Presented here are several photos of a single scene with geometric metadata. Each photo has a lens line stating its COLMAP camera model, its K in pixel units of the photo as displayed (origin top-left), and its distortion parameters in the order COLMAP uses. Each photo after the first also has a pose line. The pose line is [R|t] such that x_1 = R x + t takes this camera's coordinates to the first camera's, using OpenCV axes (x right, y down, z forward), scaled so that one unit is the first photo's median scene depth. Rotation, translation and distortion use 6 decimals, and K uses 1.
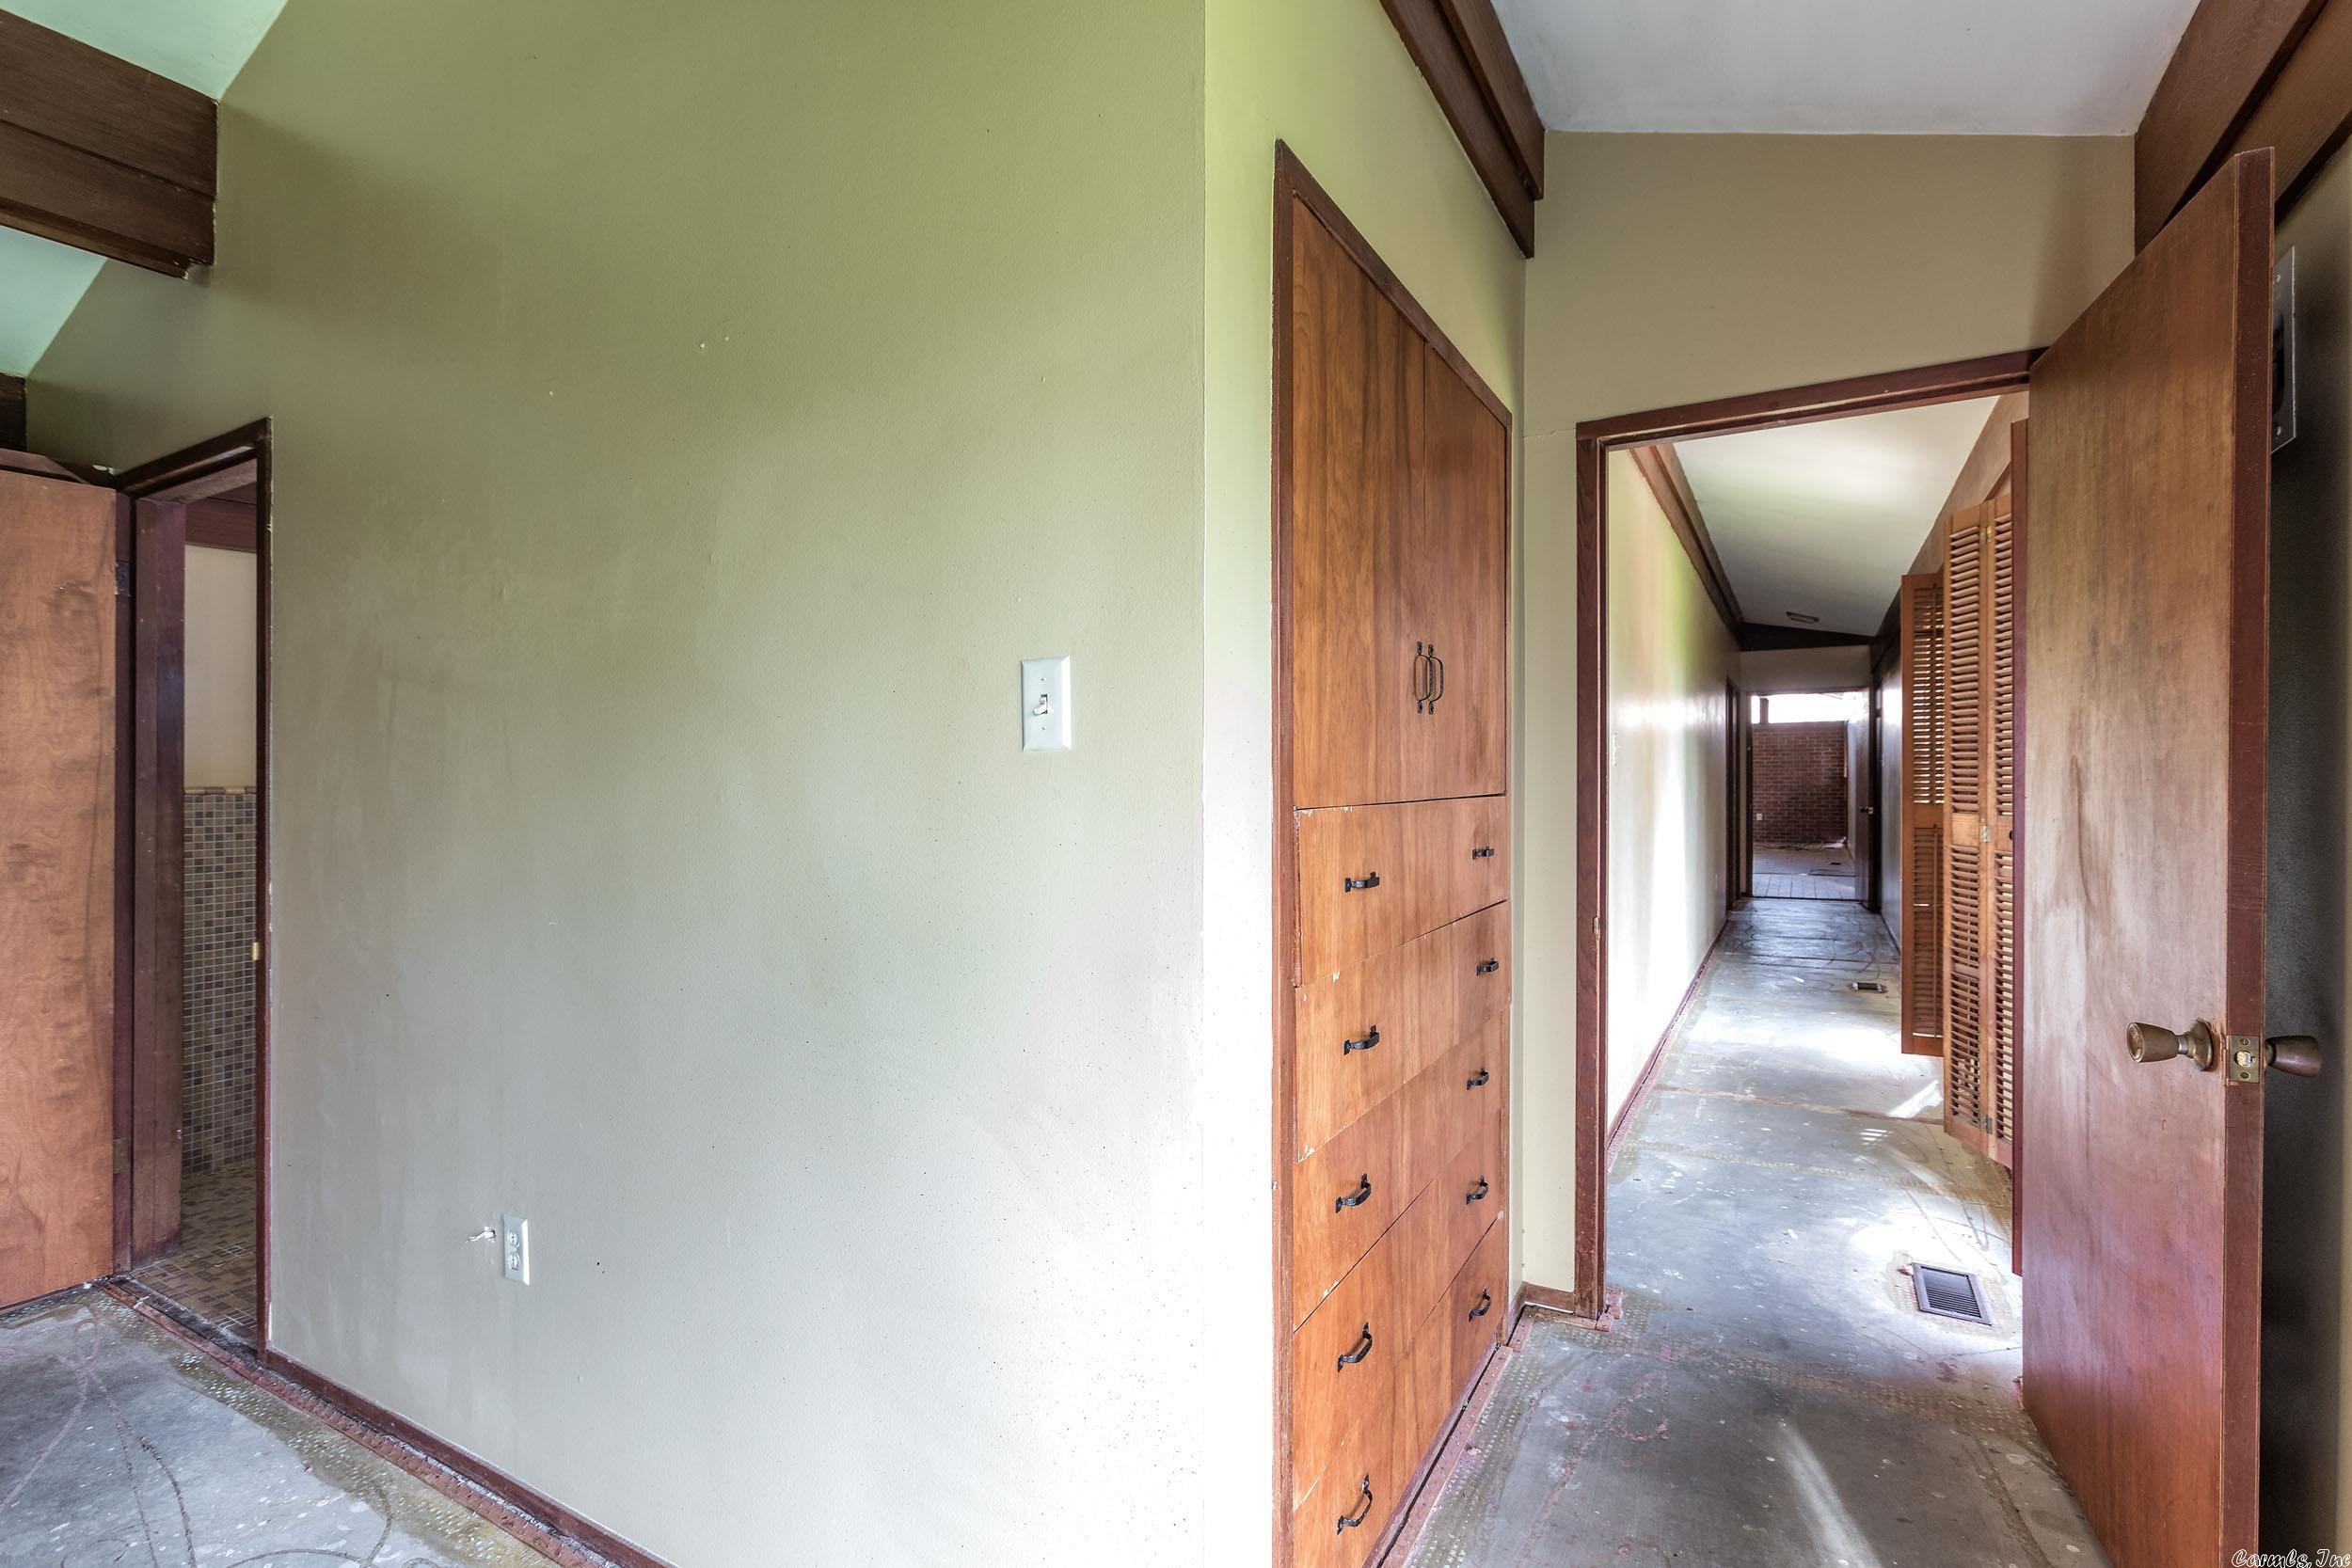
lens RADIAL K [[1138.2, 0, 1041.5], [0, 1138.2, 781.0], [0, 0, 1]] dist [0.001900, 0.000290]
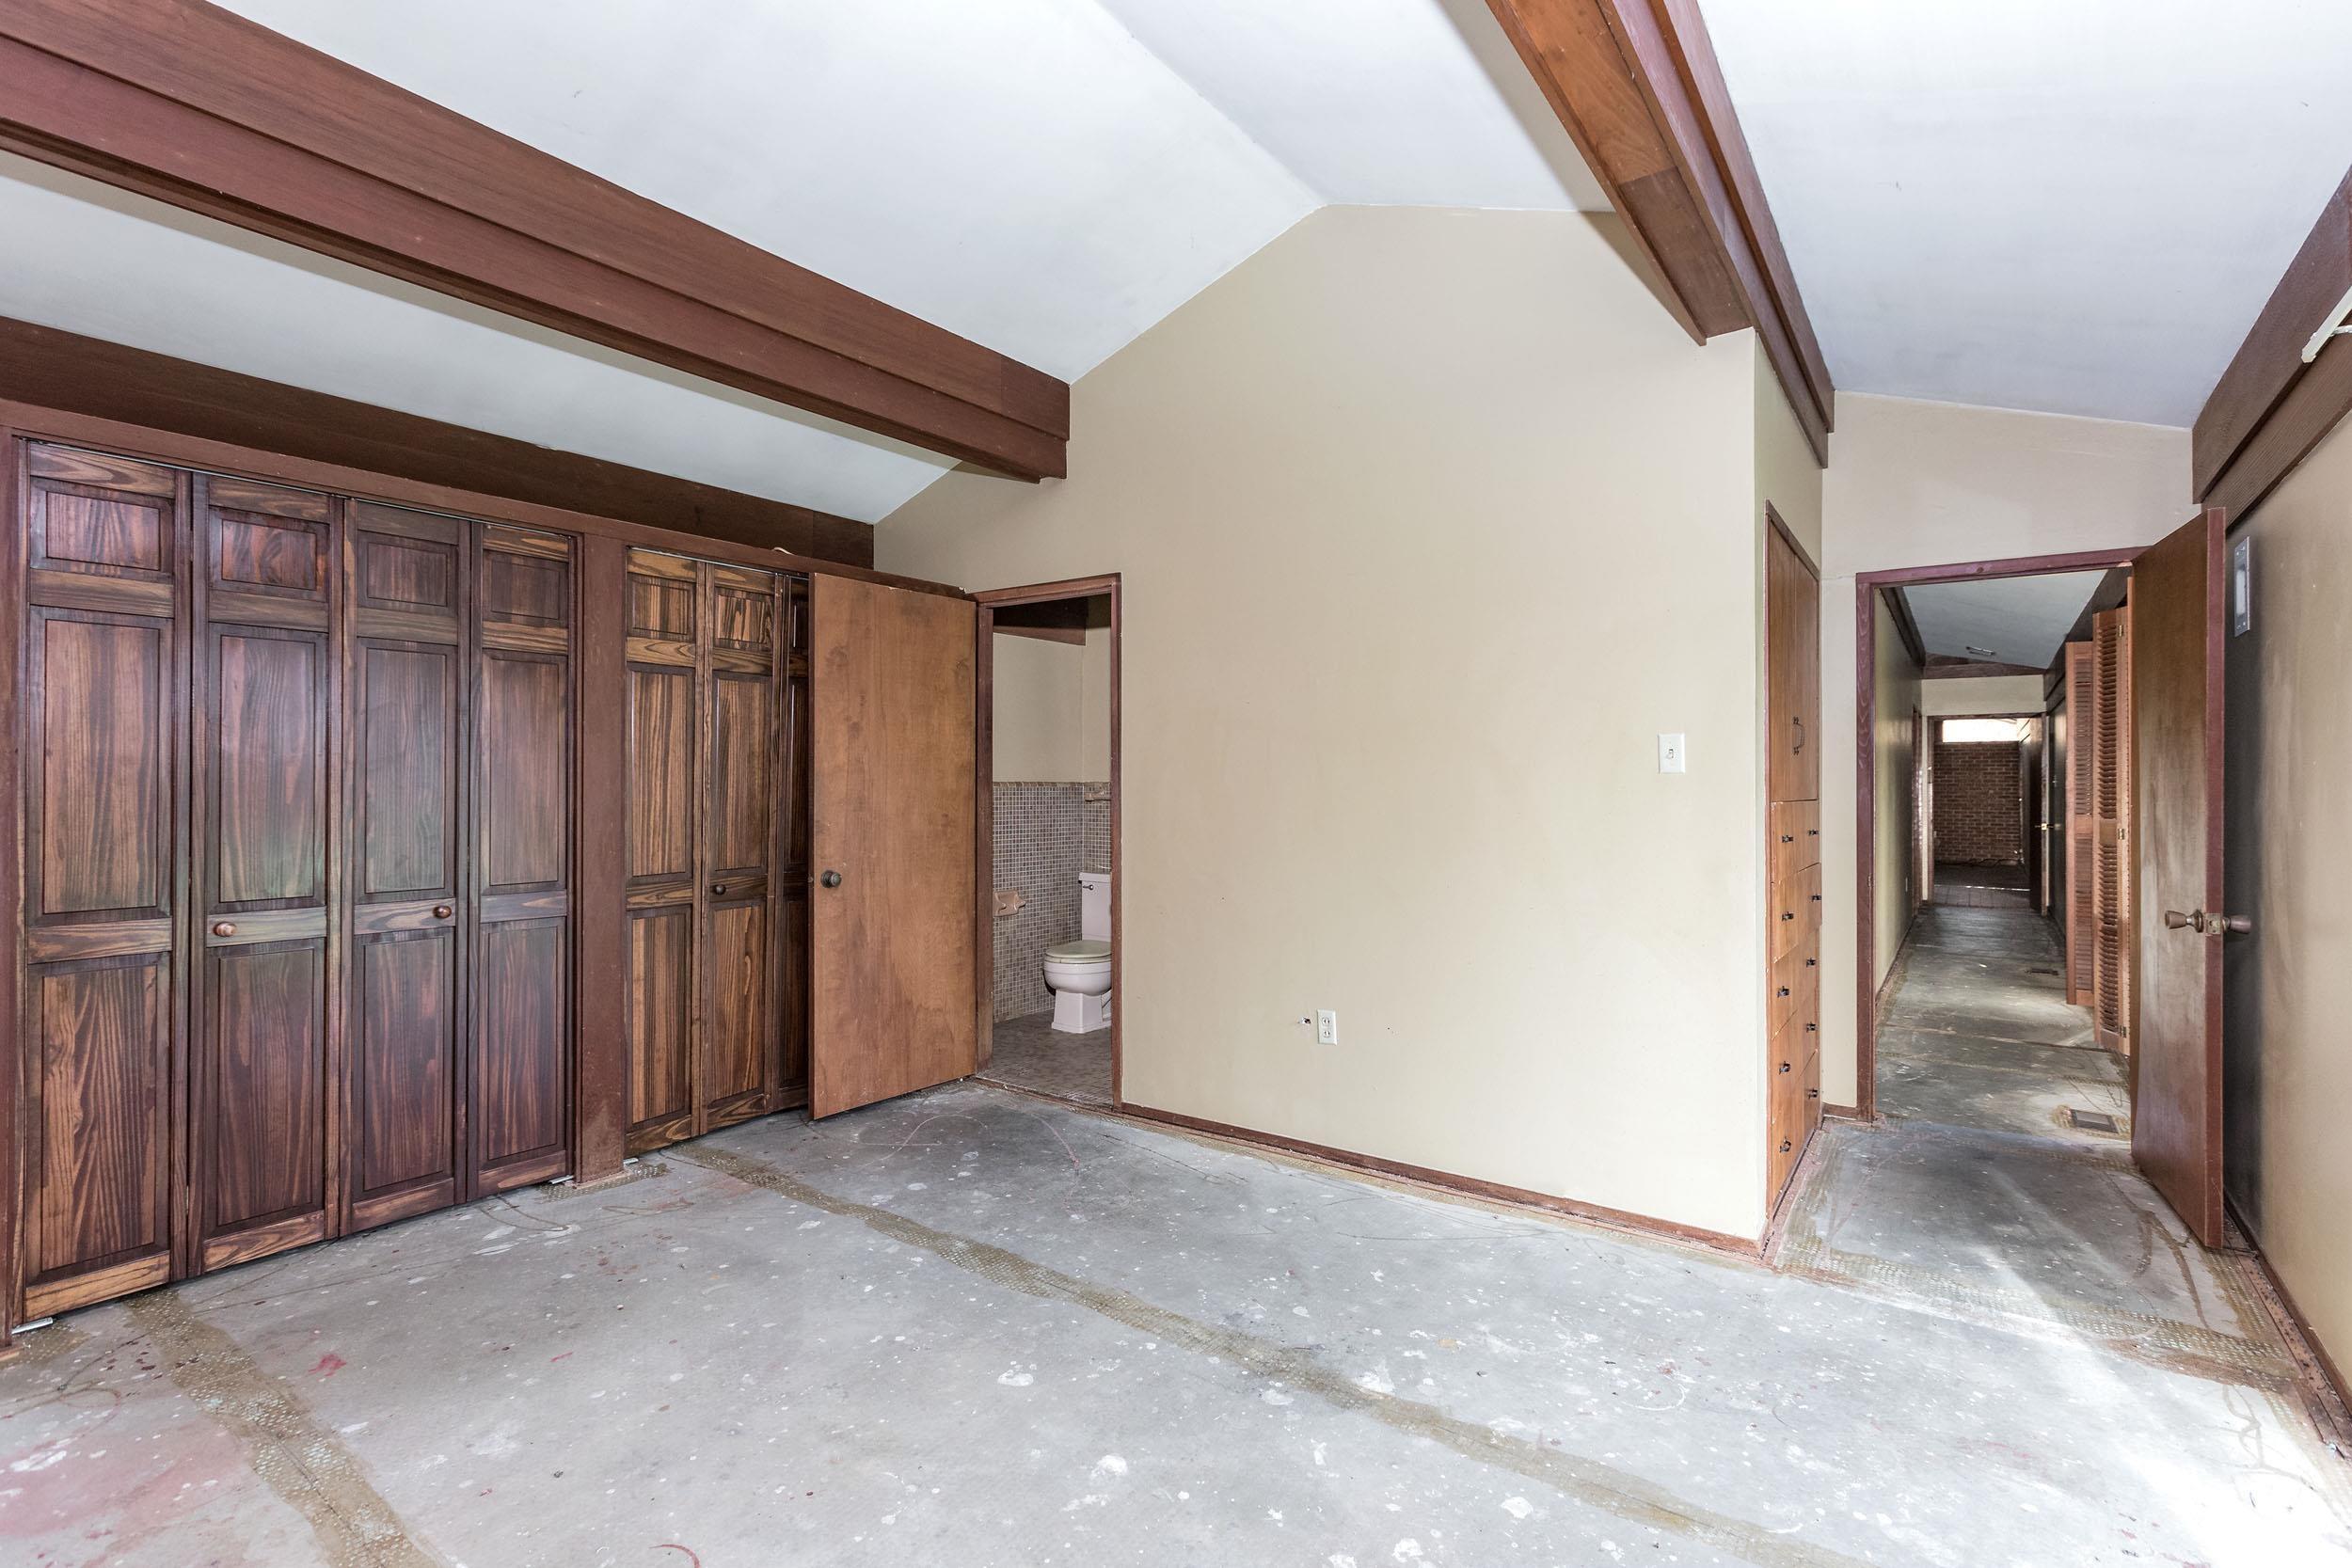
lens RADIAL K [[1102.8, 0, 1206.1], [0, 1102.8, 754.4], [0, 0, 1]] dist [-0.016355, 0.013338]
pose [[0.999601, 0.015588, -0.023543, -0.473651], [-0.016255, 0.999463, -0.028438, 0.005519], [0.023088, 0.028809, 0.999318, -0.659533]]
